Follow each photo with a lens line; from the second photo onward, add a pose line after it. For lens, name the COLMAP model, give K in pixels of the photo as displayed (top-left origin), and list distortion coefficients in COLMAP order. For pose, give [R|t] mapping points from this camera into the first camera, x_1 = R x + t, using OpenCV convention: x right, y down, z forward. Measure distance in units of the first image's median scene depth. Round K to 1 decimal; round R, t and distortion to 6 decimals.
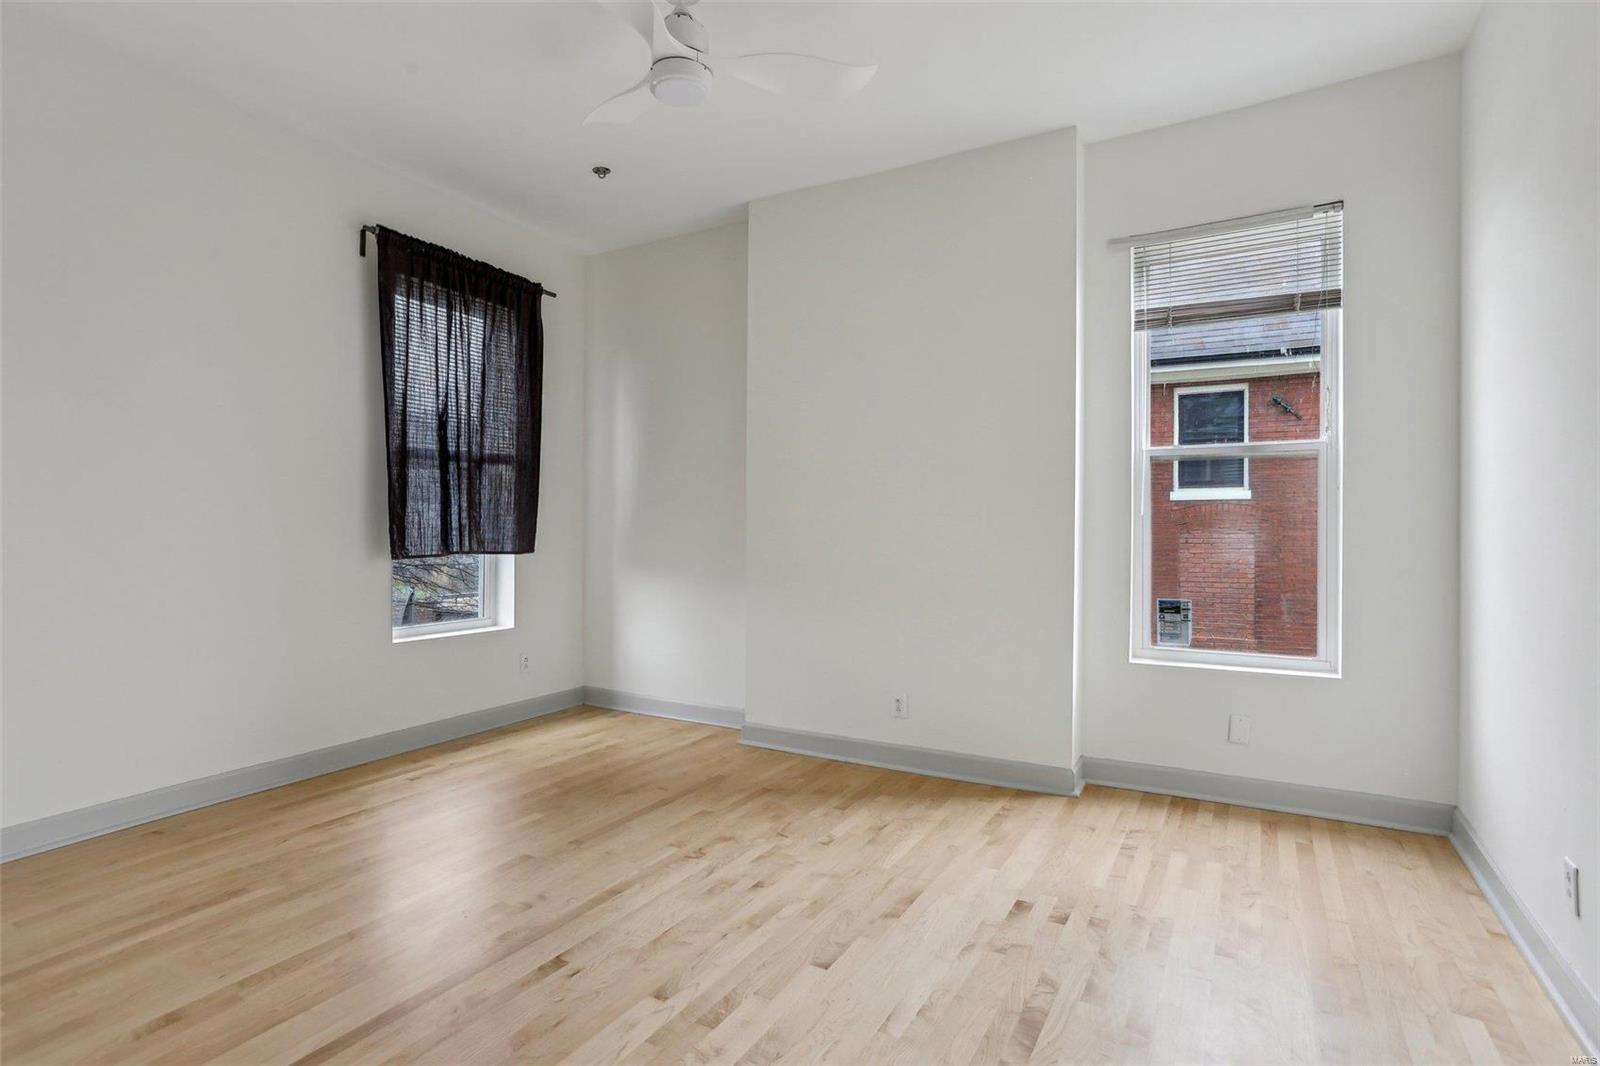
lens RADIAL K [[807.9, 0, 760.7], [0, 807.9, 529.6], [0, 0, 1]] dist [-0.029403, 0.025549]
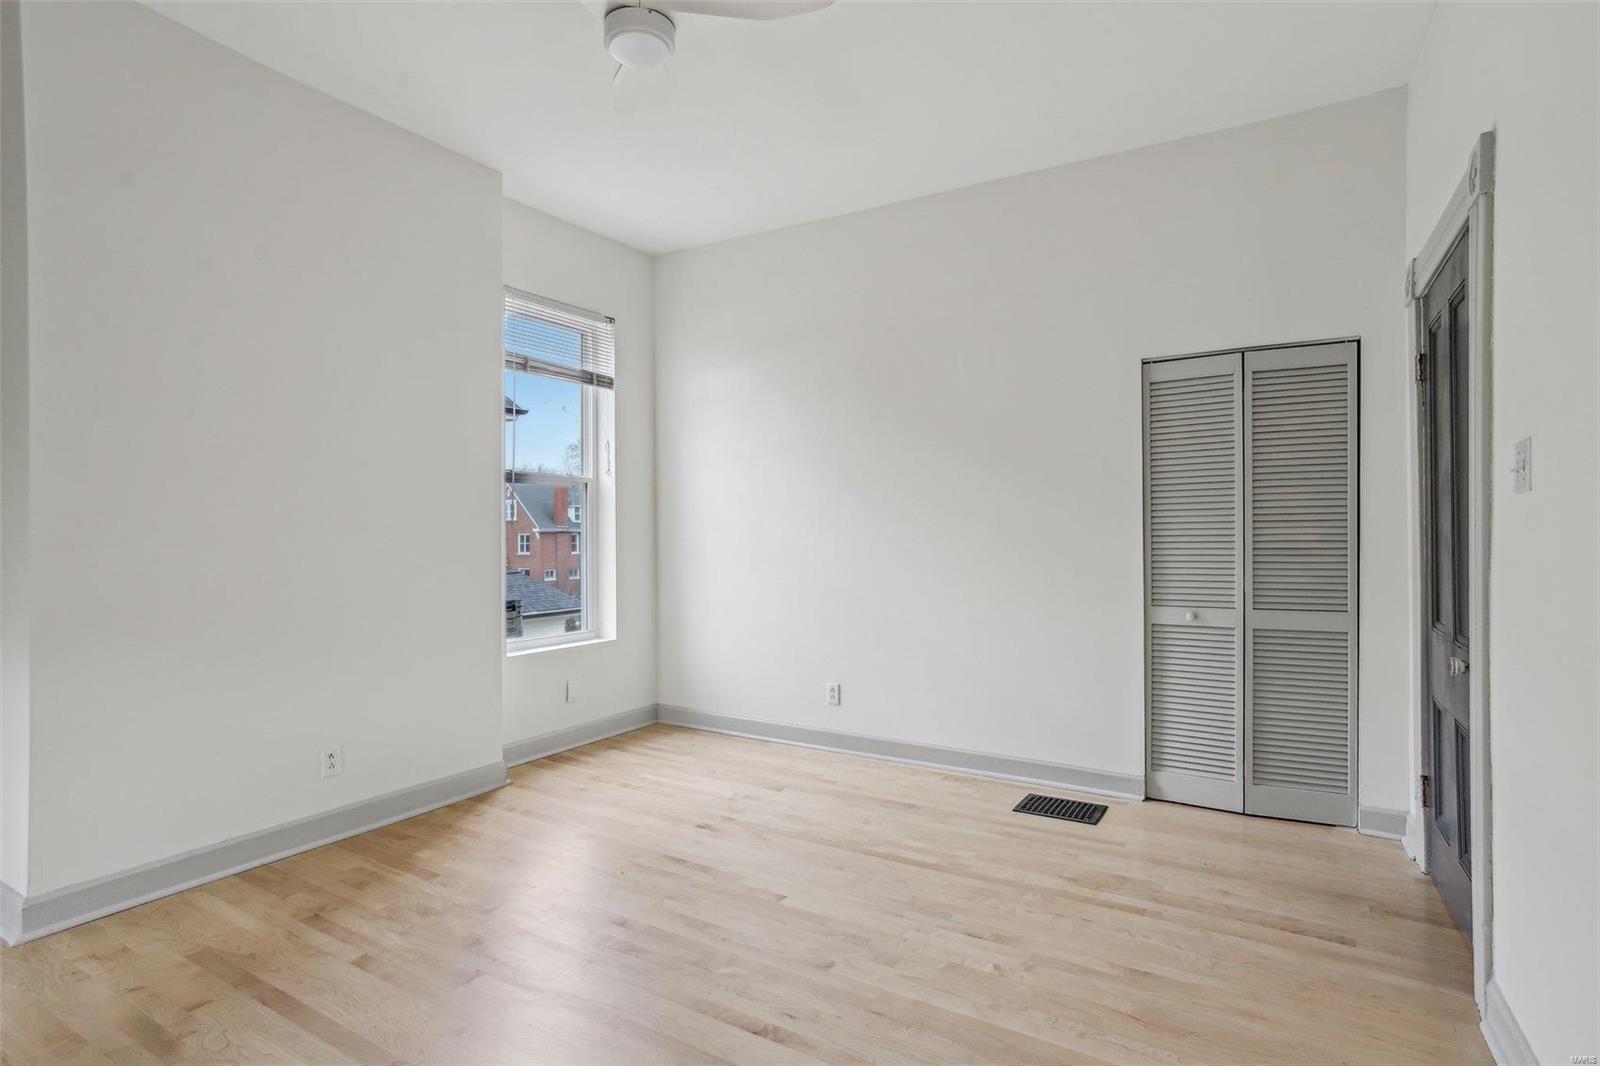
lens RADIAL K [[802.9, 0, 800.0], [0, 802.9, 533.0], [0, 0, 1]] dist [-0.045827, 0.040087]
pose [[0.011669, 0.002787, 0.999928, -0.713426], [0.010392, 0.999942, -0.002908, -0.003527], [-0.999878, 0.010425, 0.011639, 0.600446]]
